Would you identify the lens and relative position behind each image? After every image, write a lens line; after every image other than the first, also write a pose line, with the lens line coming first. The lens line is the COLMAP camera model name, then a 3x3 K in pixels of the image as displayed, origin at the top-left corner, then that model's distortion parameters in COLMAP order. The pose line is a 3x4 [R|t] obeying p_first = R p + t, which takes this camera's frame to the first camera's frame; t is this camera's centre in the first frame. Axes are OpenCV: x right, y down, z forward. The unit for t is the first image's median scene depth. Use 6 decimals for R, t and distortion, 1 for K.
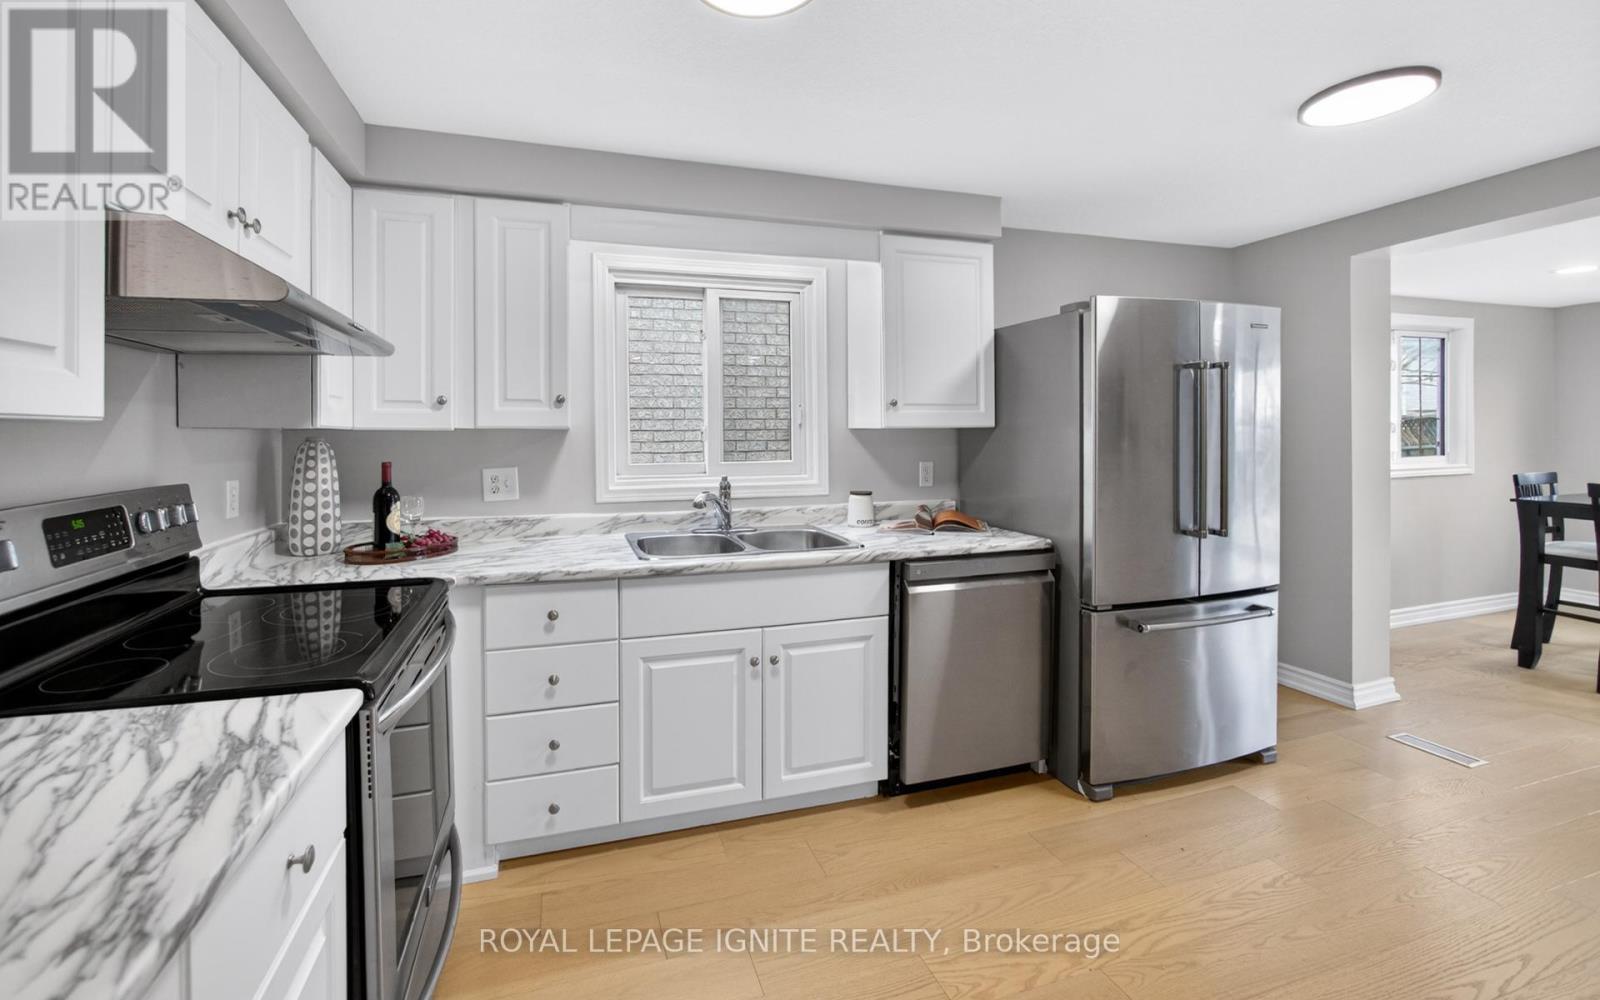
lens RADIAL K [[643.3, 0, 755.2], [0, 643.3, 434.4], [0, 0, 1]] dist [-0.008482, 0.003574]
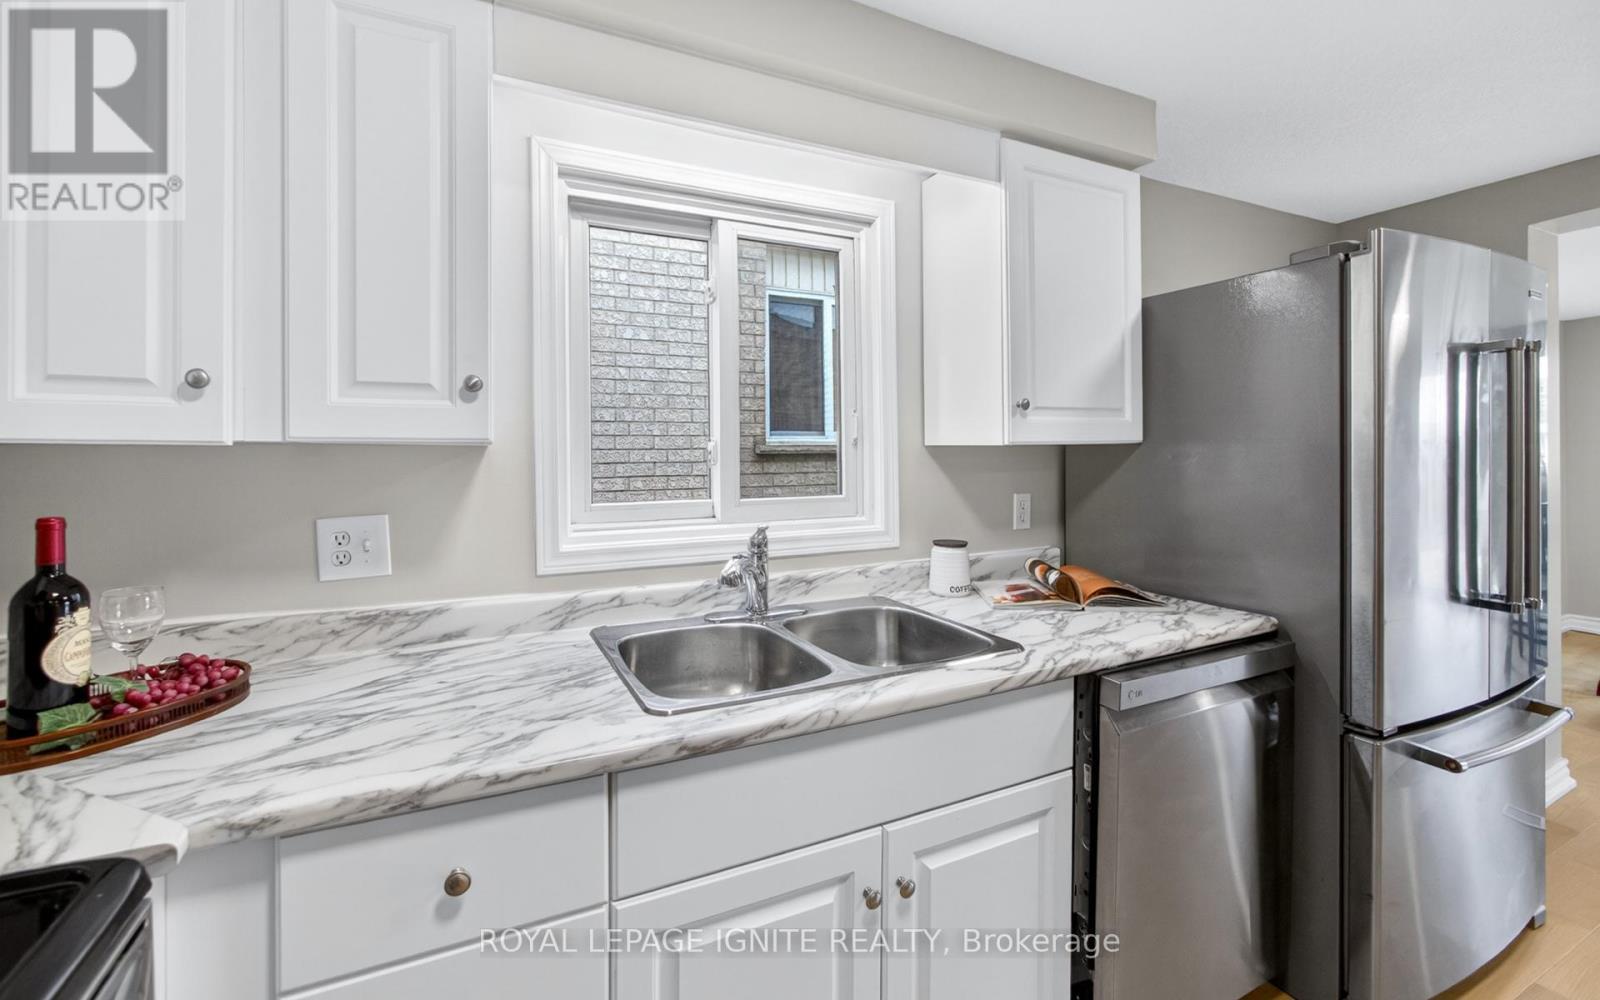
lens RADIAL K [[643.3, 0, 757.3], [0, 643.3, 450.8], [0, 0, 1]] dist [-0.008482, 0.003574]
pose [[0.991047, -0.000384, 0.133512, -0.134949], [0.001367, 0.999973, -0.007274, 0.001328], [-0.133506, 0.007391, 0.991020, 0.426355]]
